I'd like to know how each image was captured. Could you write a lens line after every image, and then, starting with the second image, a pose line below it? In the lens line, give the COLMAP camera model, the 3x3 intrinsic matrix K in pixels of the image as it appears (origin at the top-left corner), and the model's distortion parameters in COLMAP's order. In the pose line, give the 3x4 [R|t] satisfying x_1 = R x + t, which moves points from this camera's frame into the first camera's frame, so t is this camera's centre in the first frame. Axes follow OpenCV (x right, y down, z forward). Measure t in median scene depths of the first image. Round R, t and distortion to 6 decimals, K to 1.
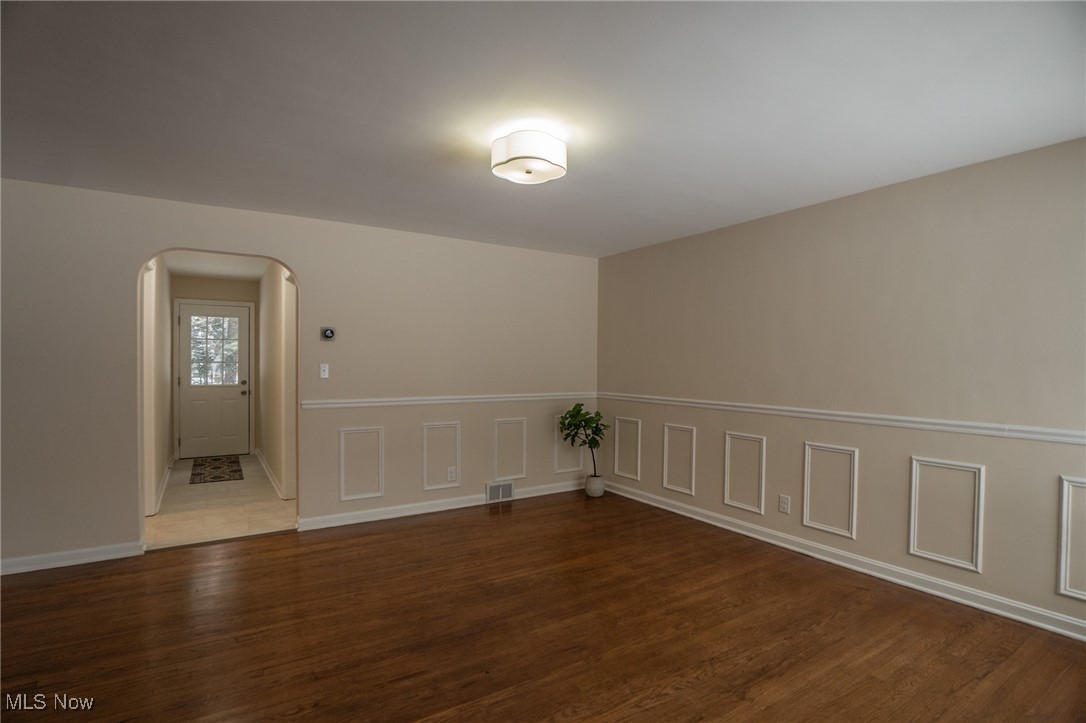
lens RADIAL K [[517.0, 0, 538.3], [0, 517.0, 373.9], [0, 0, 1]] dist [-0.024810, 0.000385]
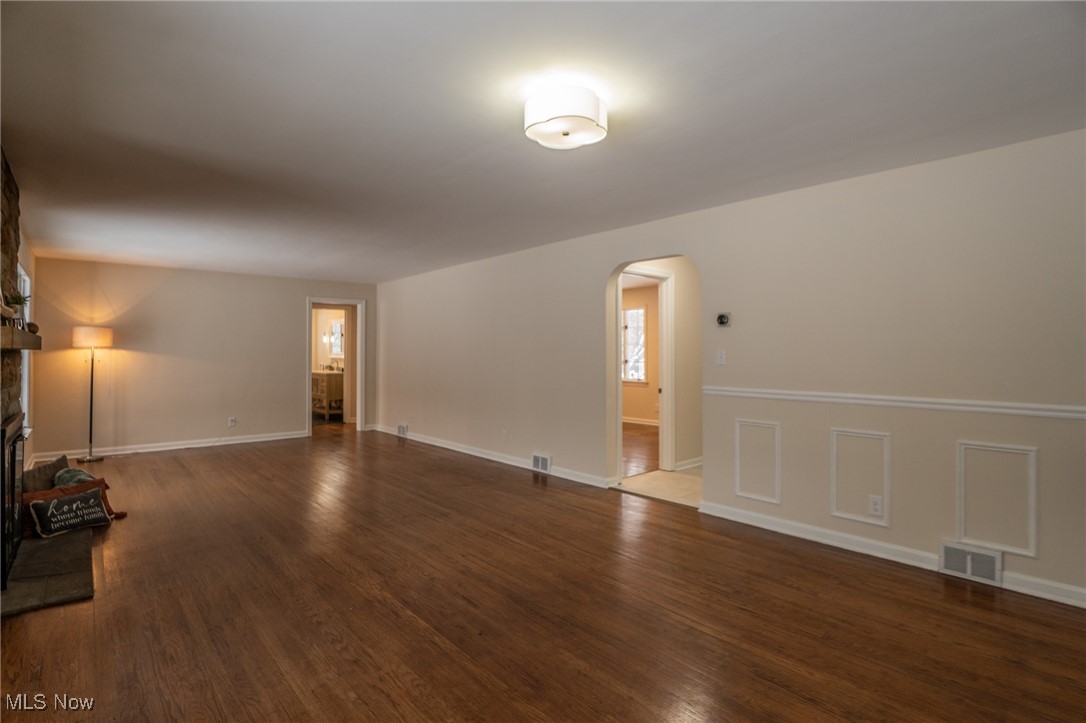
lens RADIAL K [[539.1, 0, 543.0], [0, 539.1, 361.5], [0, 0, 1]] dist [-0.020876, 0.000357]
pose [[0.147751, 0.006806, -0.989001, 0.566351], [-0.015101, 0.999875, 0.004625, 0.003126], [0.988909, 0.014252, 0.147835, 0.528719]]
